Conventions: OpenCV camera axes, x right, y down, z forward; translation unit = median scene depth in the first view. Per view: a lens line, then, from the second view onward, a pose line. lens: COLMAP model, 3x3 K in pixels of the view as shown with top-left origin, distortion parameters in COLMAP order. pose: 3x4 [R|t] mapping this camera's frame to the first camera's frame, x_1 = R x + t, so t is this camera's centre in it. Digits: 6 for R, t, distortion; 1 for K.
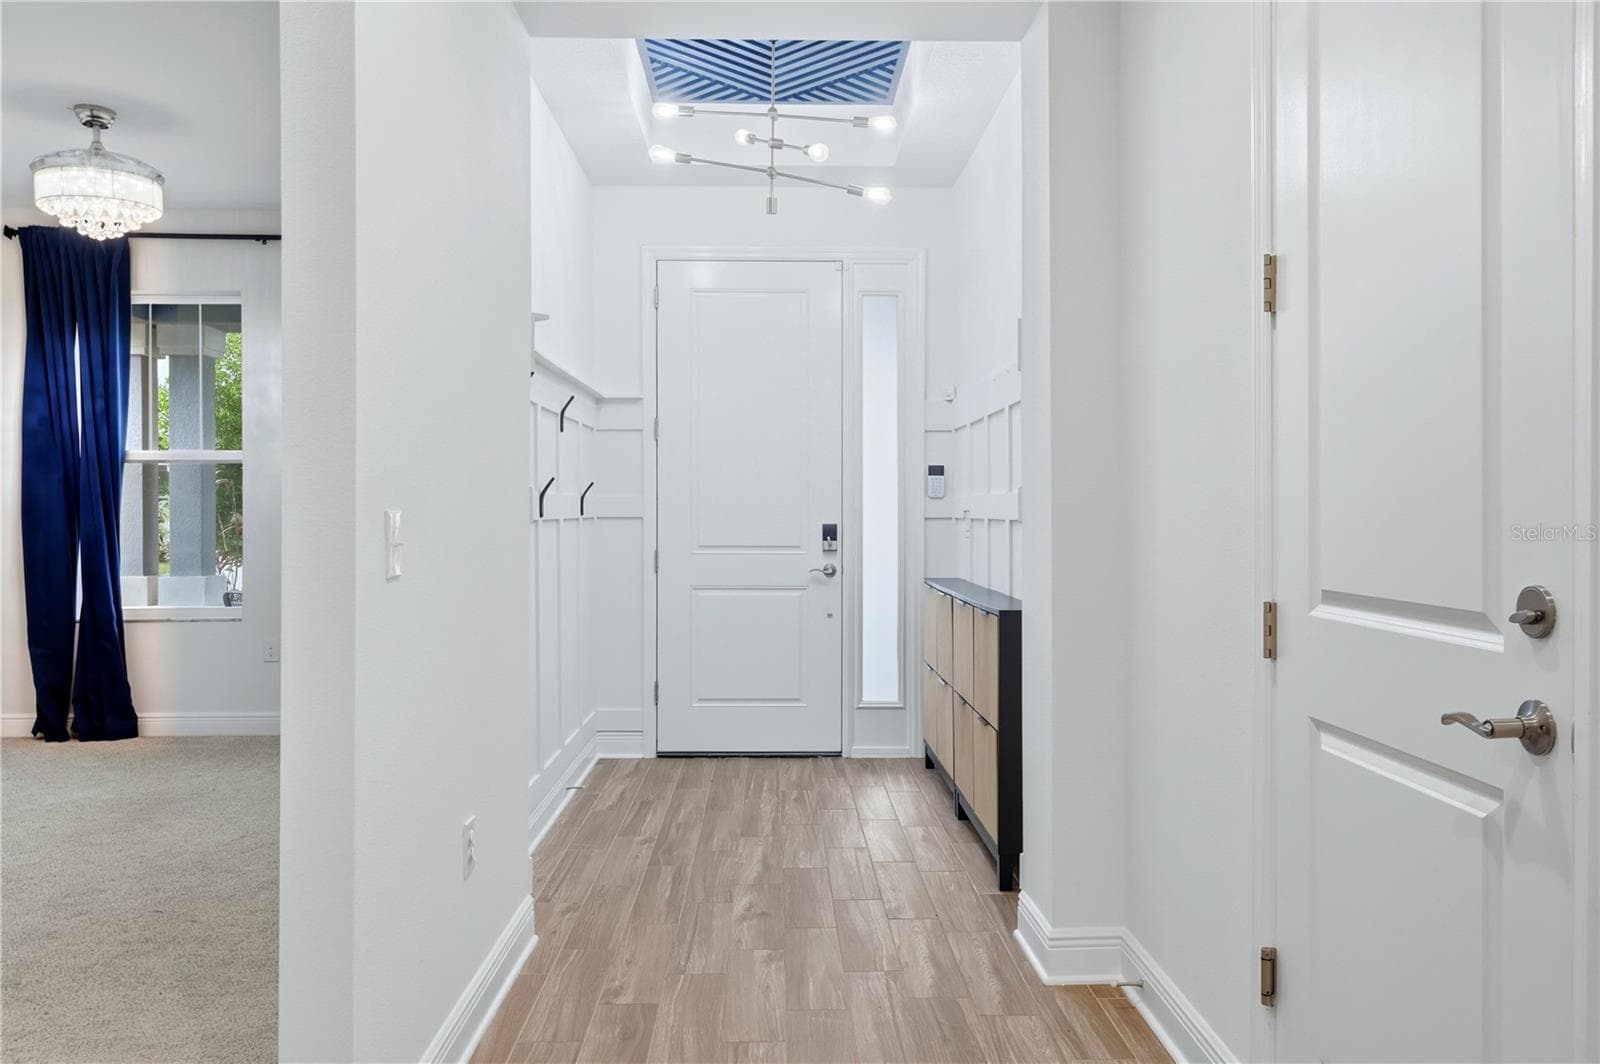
lens RADIAL K [[1230.9, 0, 800.0], [0, 1230.9, 532.0], [0, 0, 1]] dist [-0.007736, -0.006238]
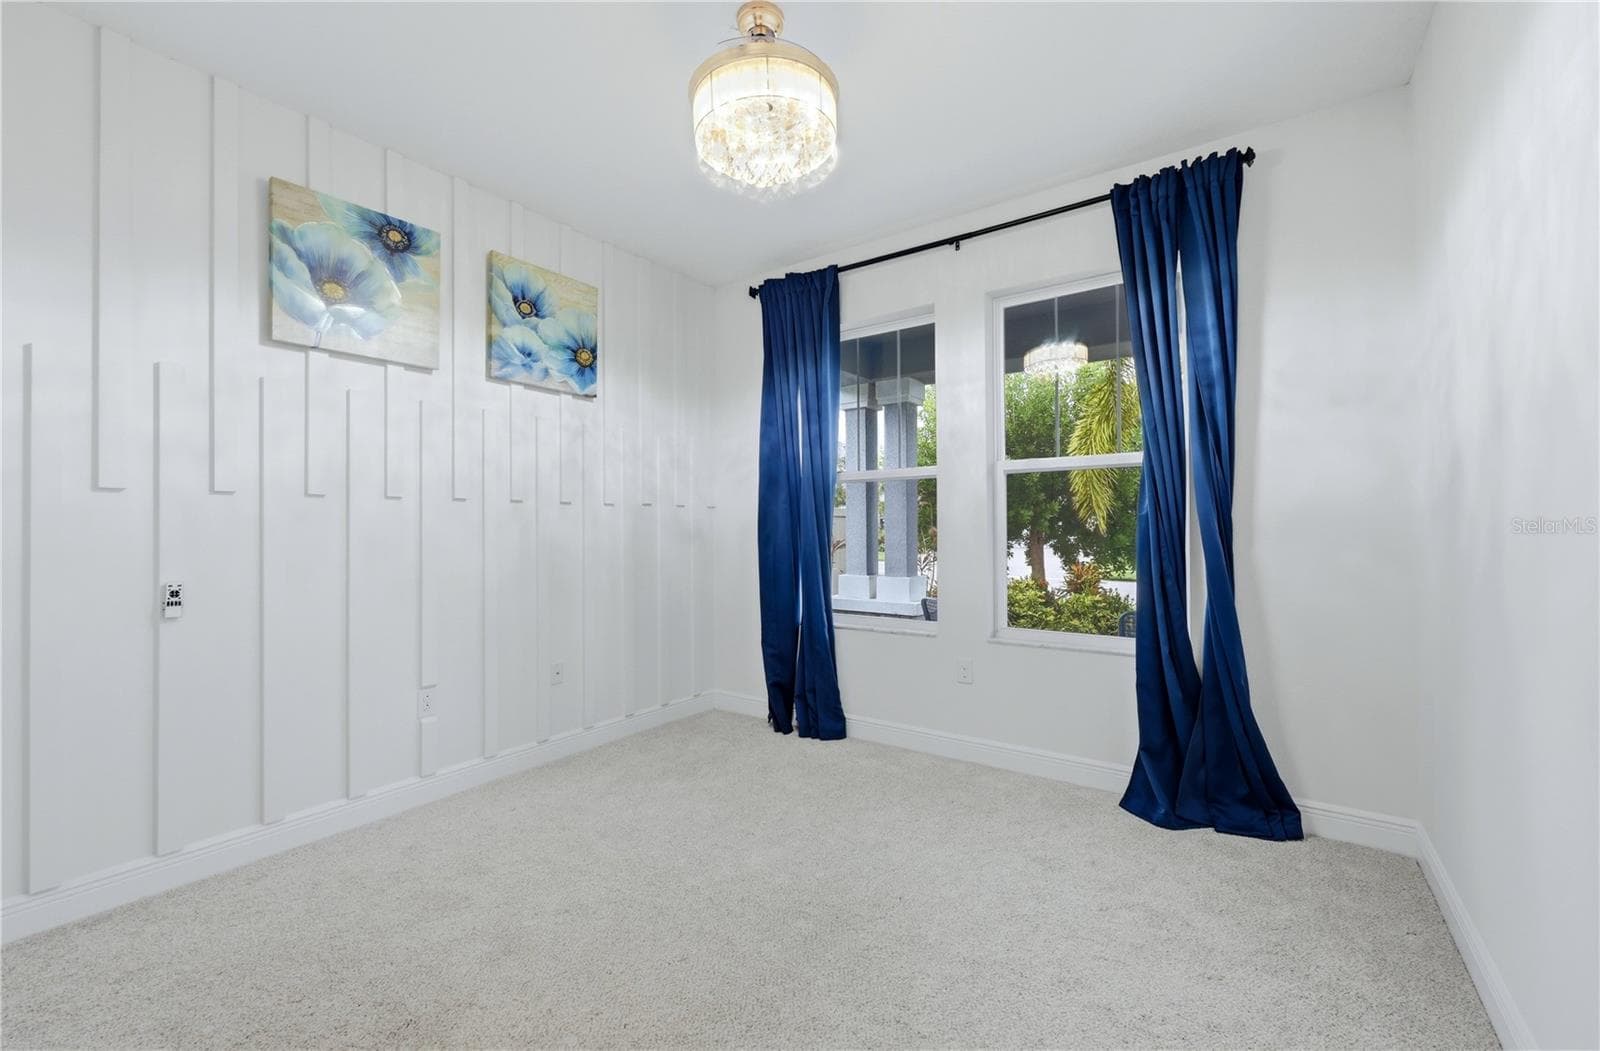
lens RADIAL K [[652.5, 0, 800.0], [0, 652.5, 525.5], [0, 0, 1]] dist [-0.000120, -0.000017]
pose [[0.806257, -0.006901, -0.591526, -0.234702], [-0.001236, 0.999910, -0.013350, -0.009753], [0.591565, 0.011495, 0.806176, 0.516606]]
